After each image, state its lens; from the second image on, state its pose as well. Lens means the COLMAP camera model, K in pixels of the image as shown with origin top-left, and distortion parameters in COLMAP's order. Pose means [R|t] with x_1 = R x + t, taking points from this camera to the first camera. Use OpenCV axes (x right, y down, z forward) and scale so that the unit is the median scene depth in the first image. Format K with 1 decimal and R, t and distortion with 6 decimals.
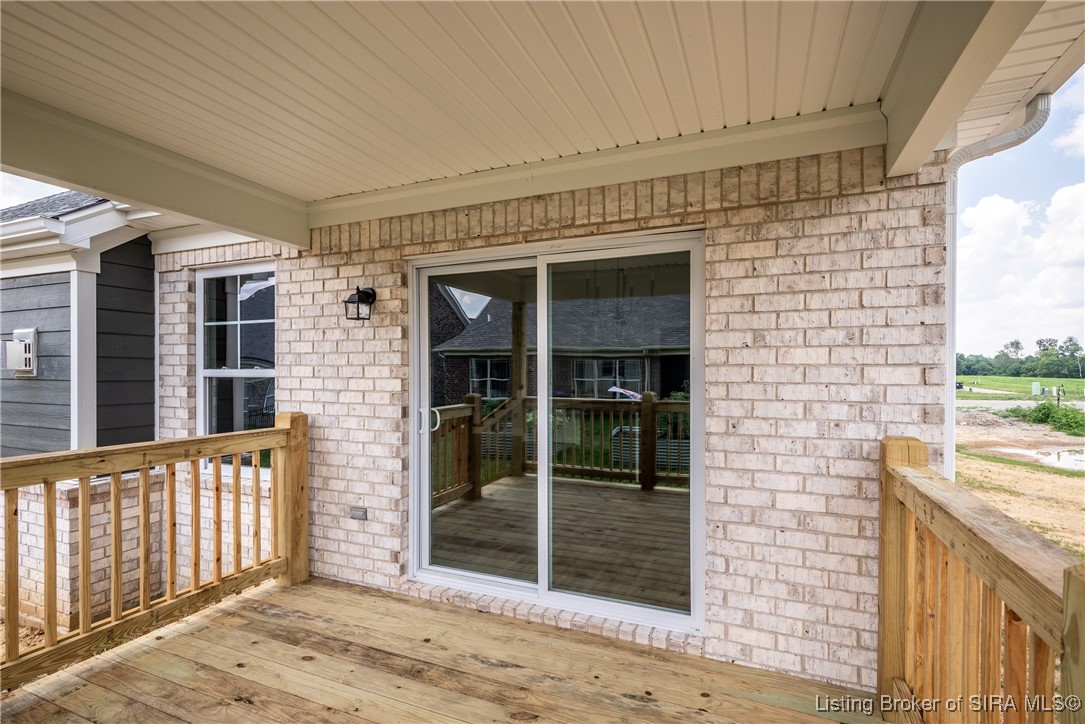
lens RADIAL K [[506.0, 0, 549.4], [0, 506.0, 358.5], [0, 0, 1]] dist [0.001639, 0.000140]
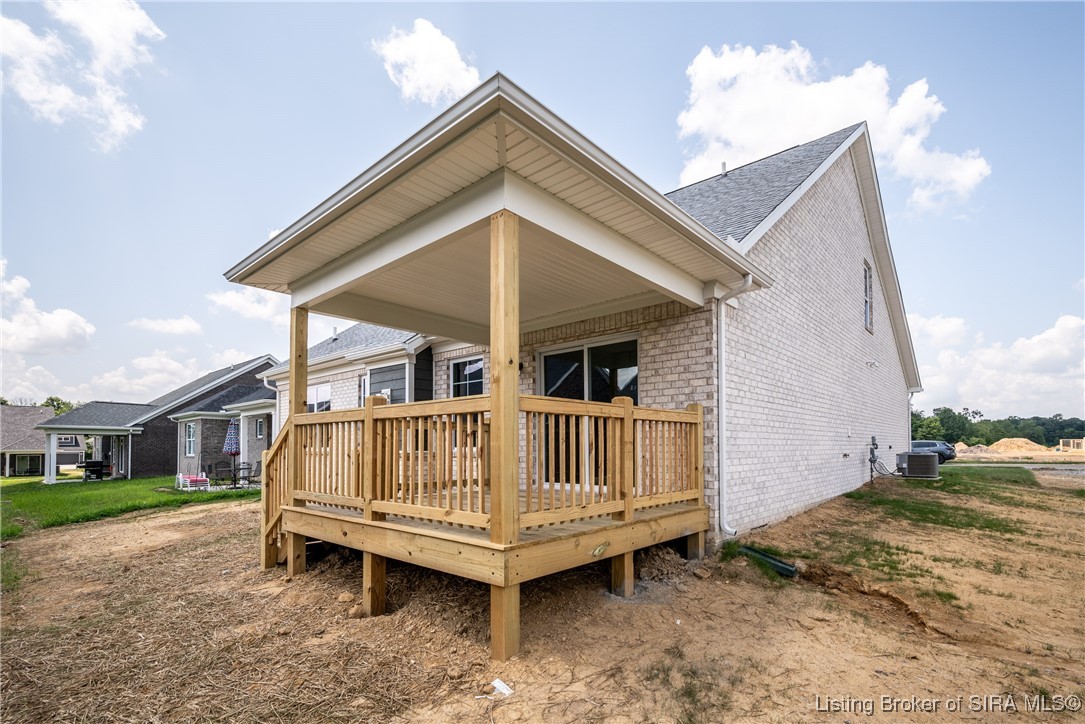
lens RADIAL K [[506.0, 0, 540.9], [0, 506.0, 363.9], [0, 0, 1]] dist [0.001639, 0.000140]
pose [[0.937278, -0.057012, -0.343889, 0.630118], [0.008241, 0.989883, -0.141646, 0.232836], [0.348485, 0.129927, 0.928266, -1.330185]]
